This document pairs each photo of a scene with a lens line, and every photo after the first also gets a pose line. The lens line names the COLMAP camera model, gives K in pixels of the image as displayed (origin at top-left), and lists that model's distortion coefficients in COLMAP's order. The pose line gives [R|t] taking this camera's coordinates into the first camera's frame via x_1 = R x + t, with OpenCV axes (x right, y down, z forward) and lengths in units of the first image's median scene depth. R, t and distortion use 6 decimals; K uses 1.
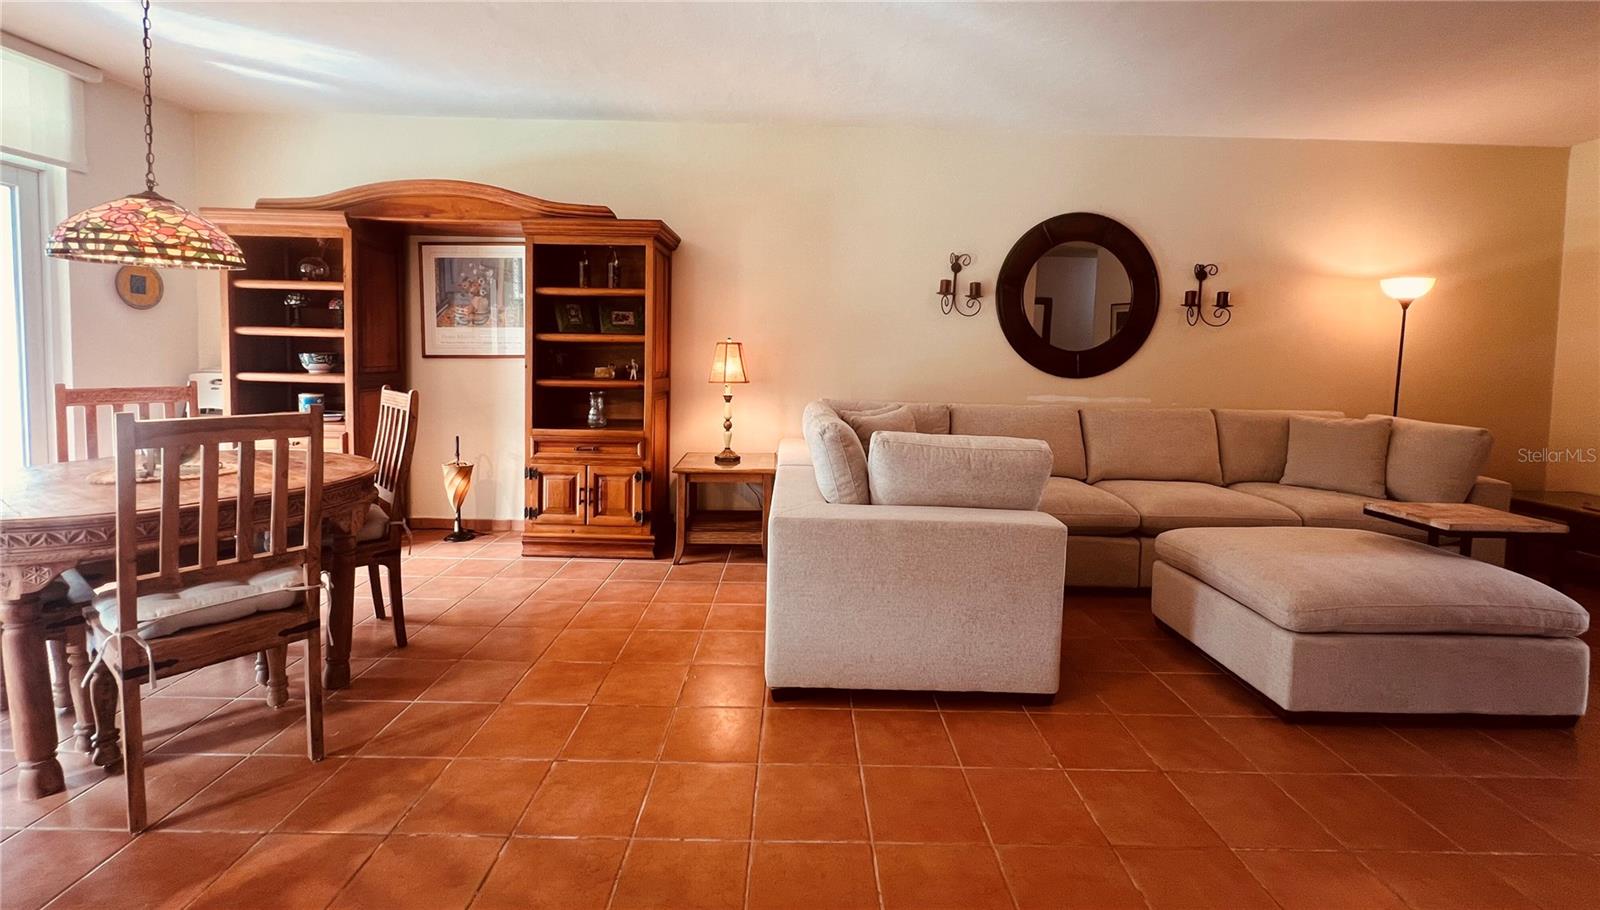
lens RADIAL K [[649.5, 0, 863.9], [0, 649.5, 387.1], [0, 0, 1]] dist [-0.016979, 0.000116]
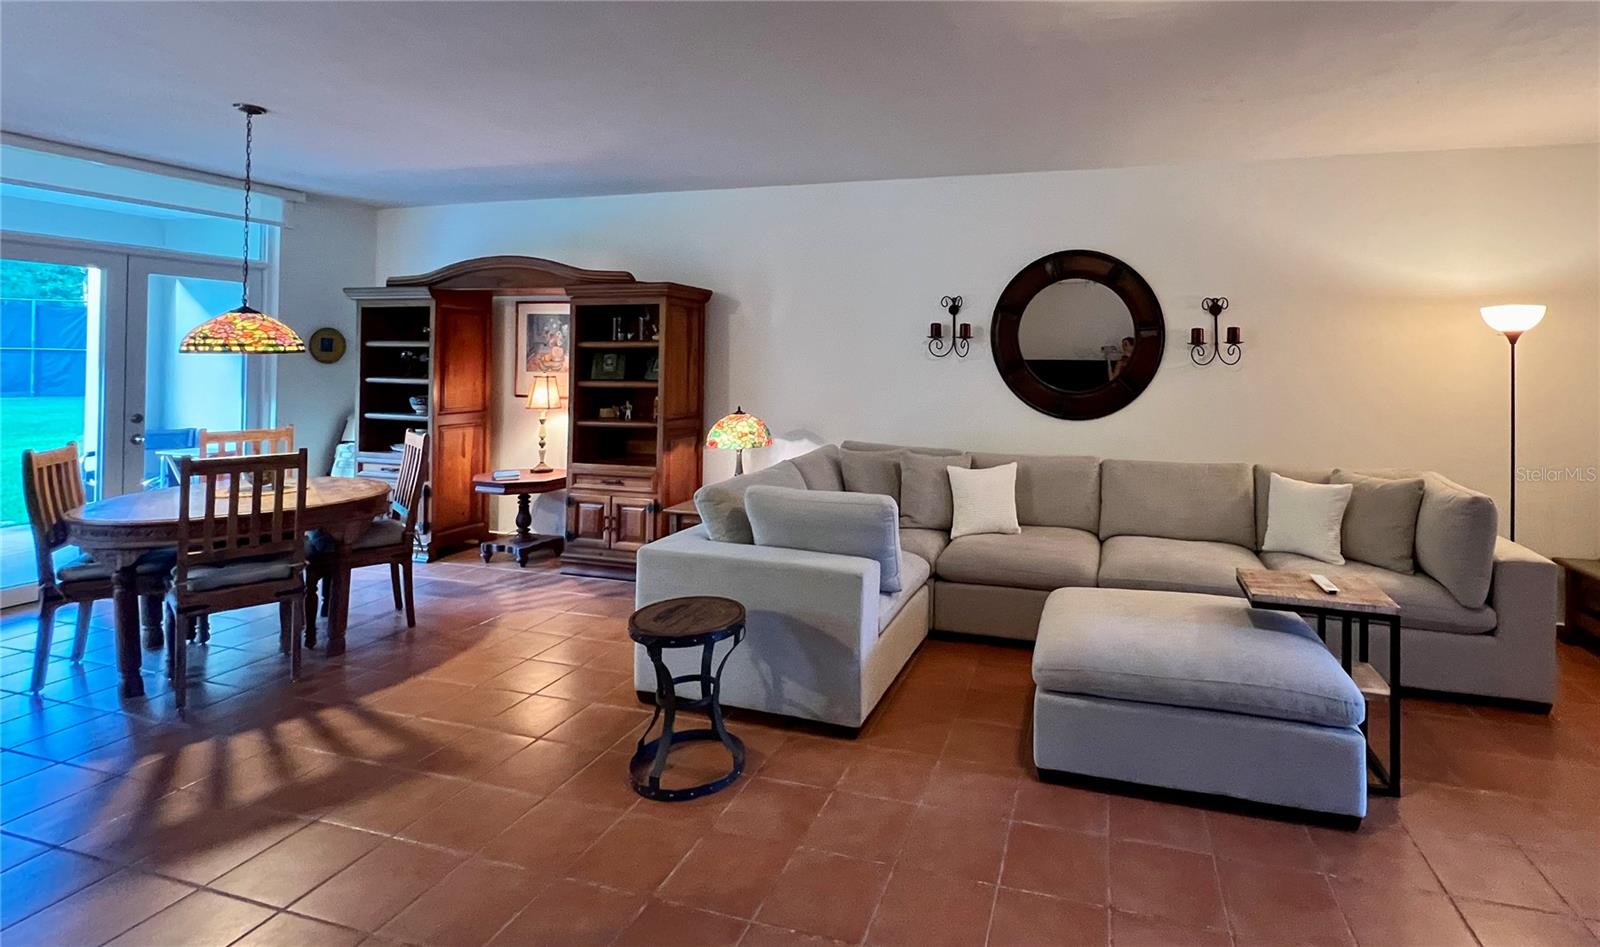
lens RADIAL K [[735.7, 0, 891.7], [0, 735.7, 353.3], [0, 0, 1]] dist [-0.001553, -0.000047]
pose [[0.963359, -0.015375, -0.267773, 0.418448], [-0.004743, 0.997223, -0.074324, -0.037050], [0.268172, 0.072871, 0.960611, -0.134038]]
